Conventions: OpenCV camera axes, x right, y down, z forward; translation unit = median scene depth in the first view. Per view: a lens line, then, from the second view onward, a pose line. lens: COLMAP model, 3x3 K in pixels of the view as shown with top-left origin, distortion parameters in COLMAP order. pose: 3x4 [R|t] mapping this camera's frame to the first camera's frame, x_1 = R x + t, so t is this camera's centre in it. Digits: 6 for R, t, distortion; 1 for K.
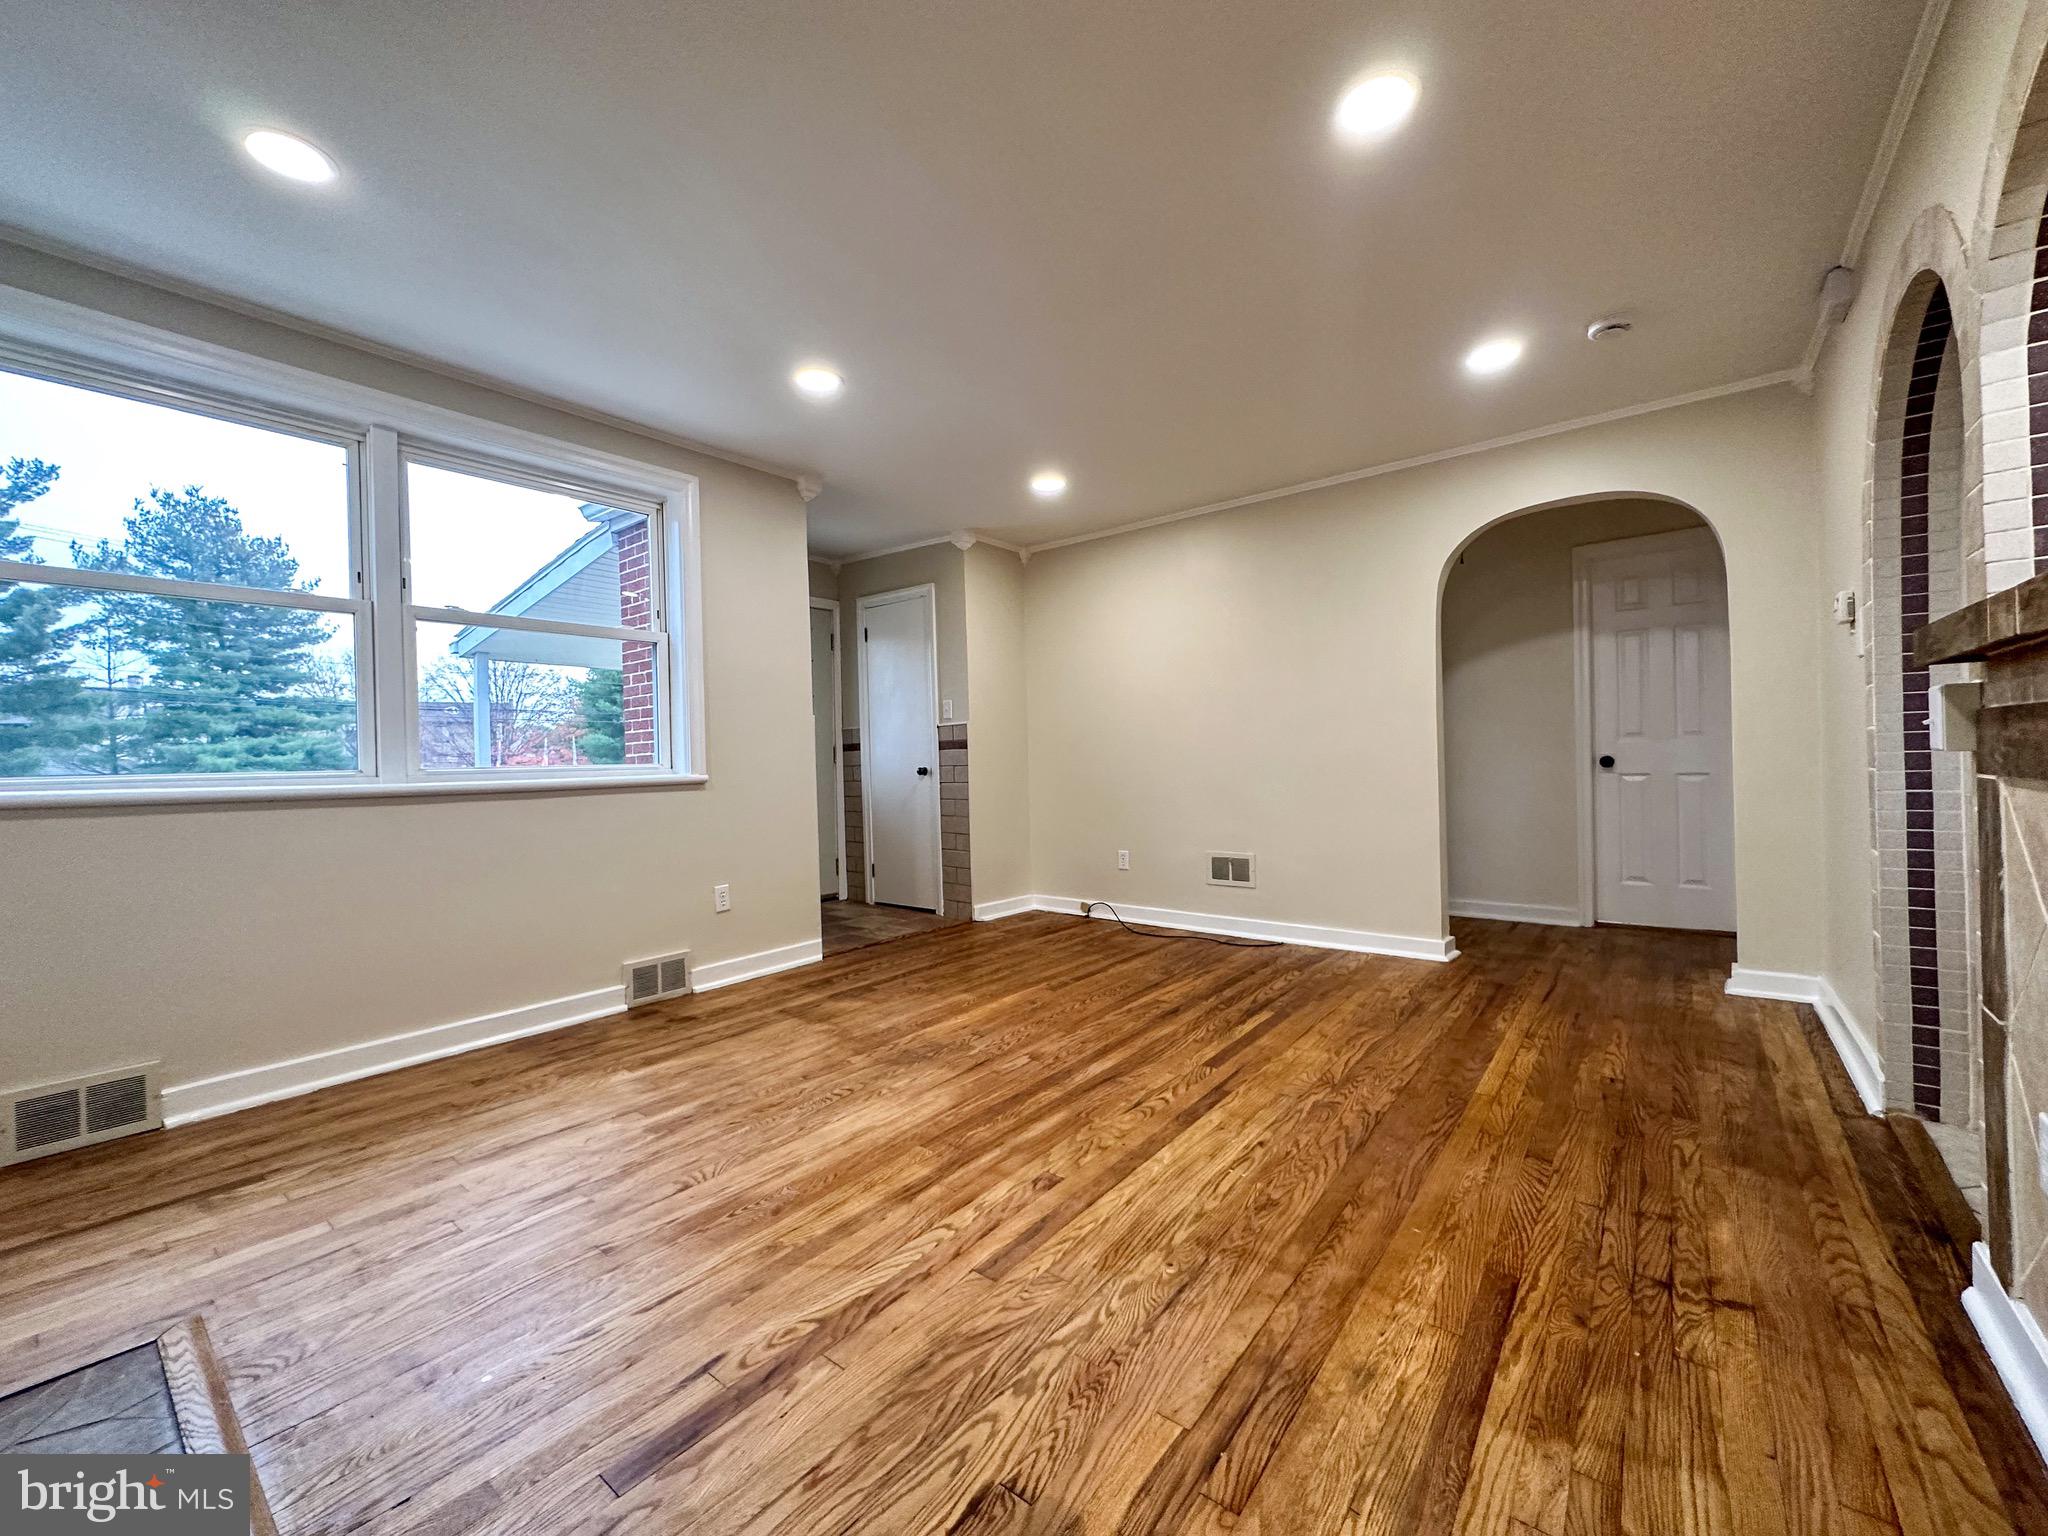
lens RADIAL K [[816.8, 0, 1024.0], [0, 816.8, 768.0], [0, 0, 1]] dist [-0.002151, 0.000303]
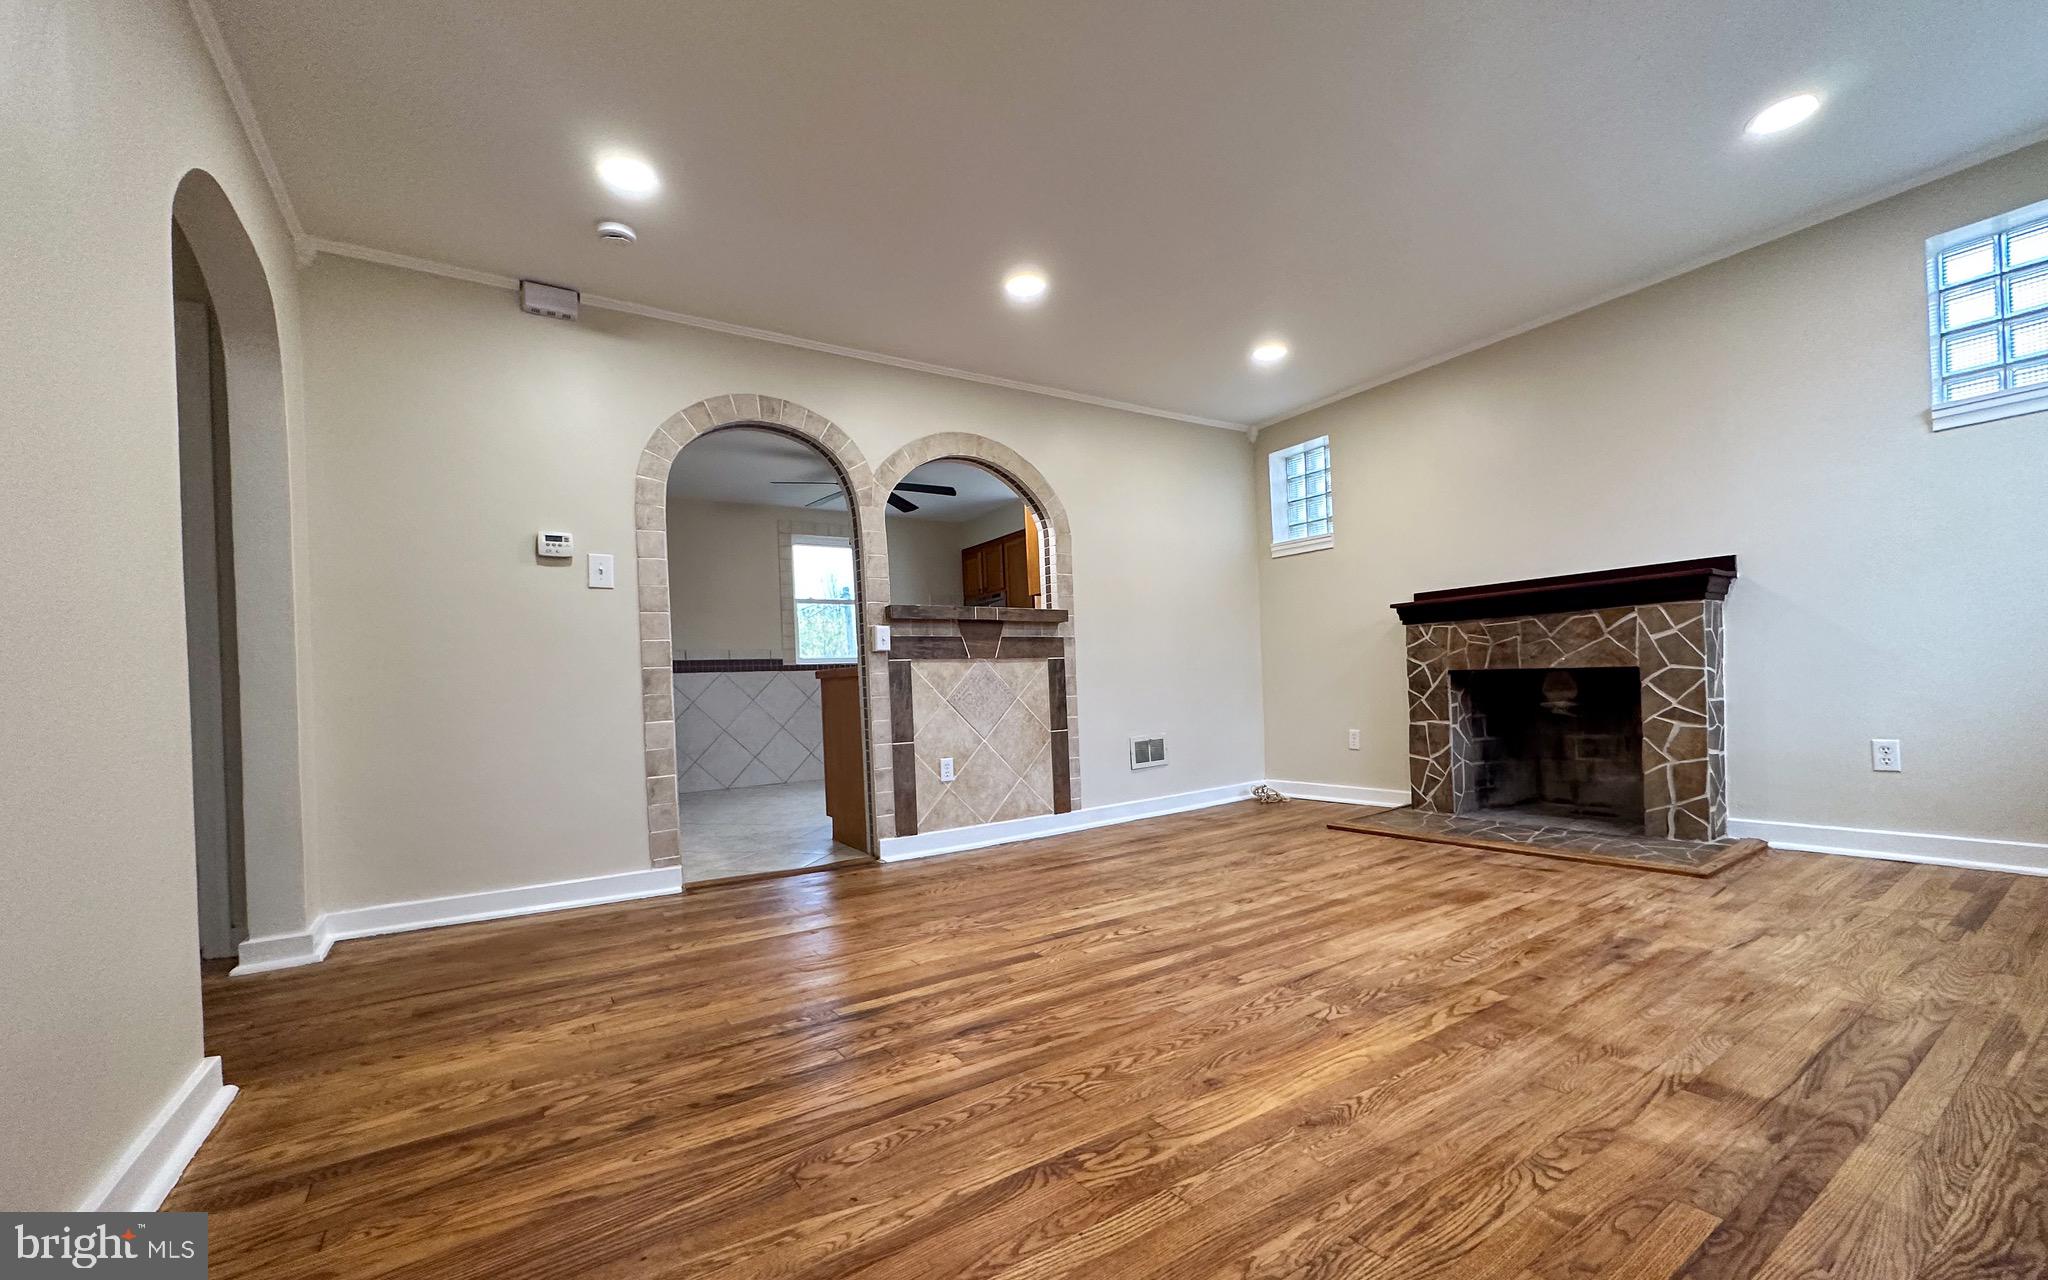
lens RADIAL K [[813.9, 0, 1025.4], [0, 813.9, 688.7], [0, 0, 1]] dist [-0.001282, 0.000107]
pose [[-0.948734, 0.060356, 0.310259, -0.065136], [0.065278, 0.997852, 0.005494, 0.071751], [-0.309261, 0.025465, -0.950636, 2.067632]]
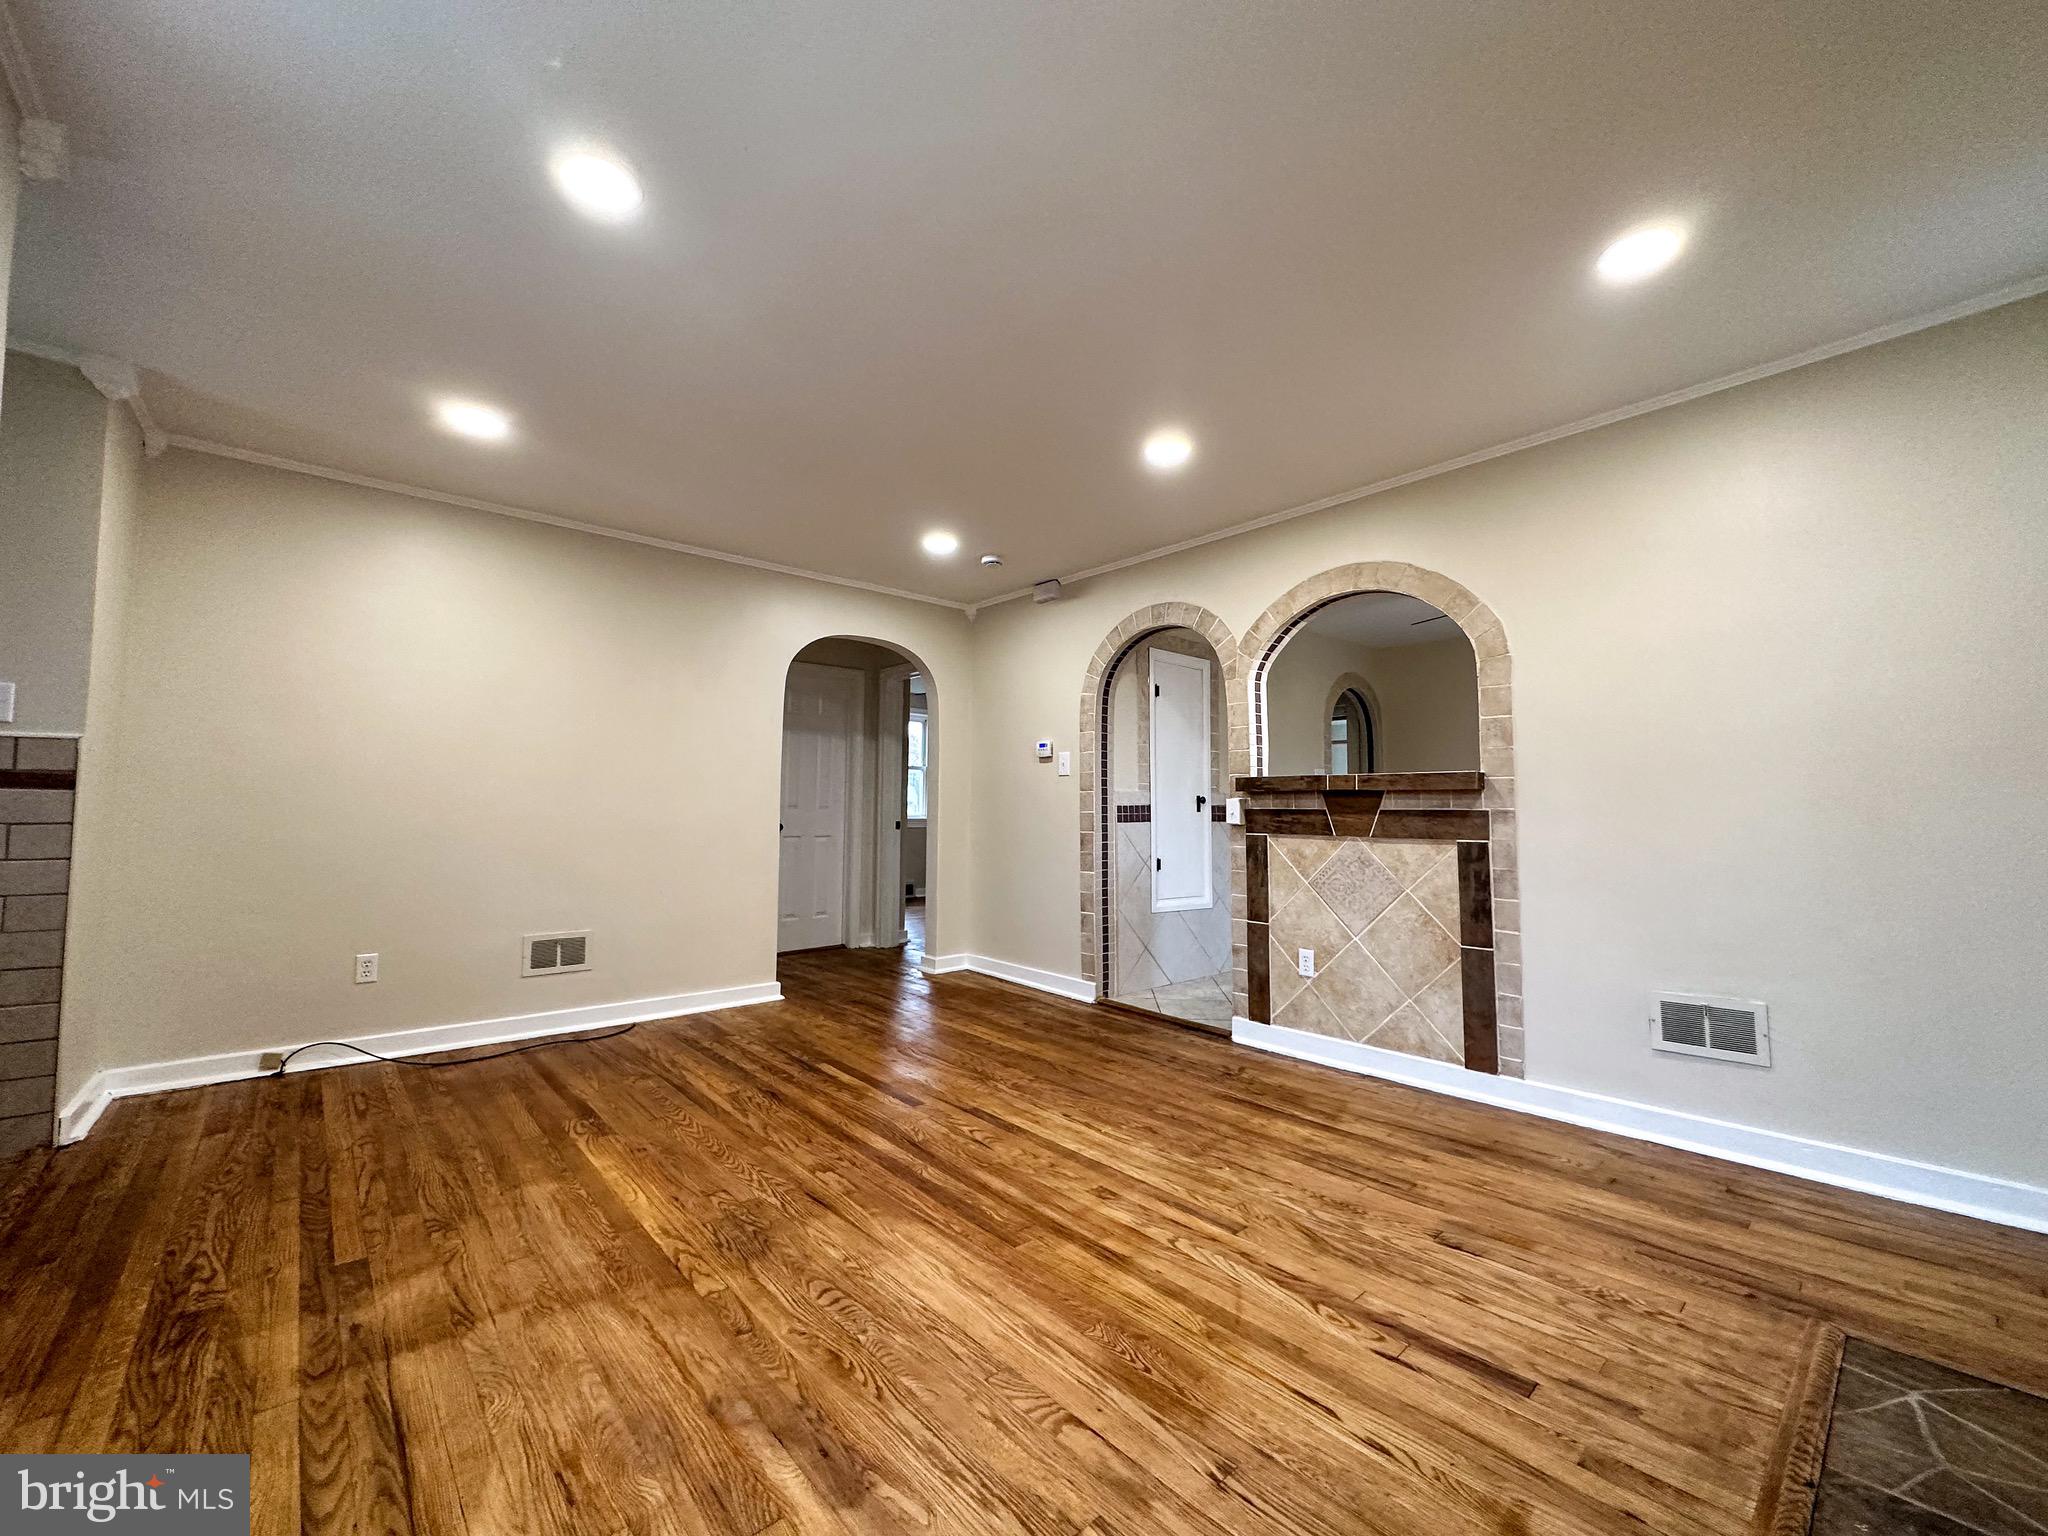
lens RADIAL K [[816.8, 0, 1024.0], [0, 816.8, 768.0], [0, 0, 1]] dist [-0.002151, 0.000303]
pose [[0.171528, 0.079442, 0.981971, -0.949245], [-0.000680, 0.996753, -0.080519, 0.006066], [-0.985179, 0.013143, 0.171025, 0.746136]]
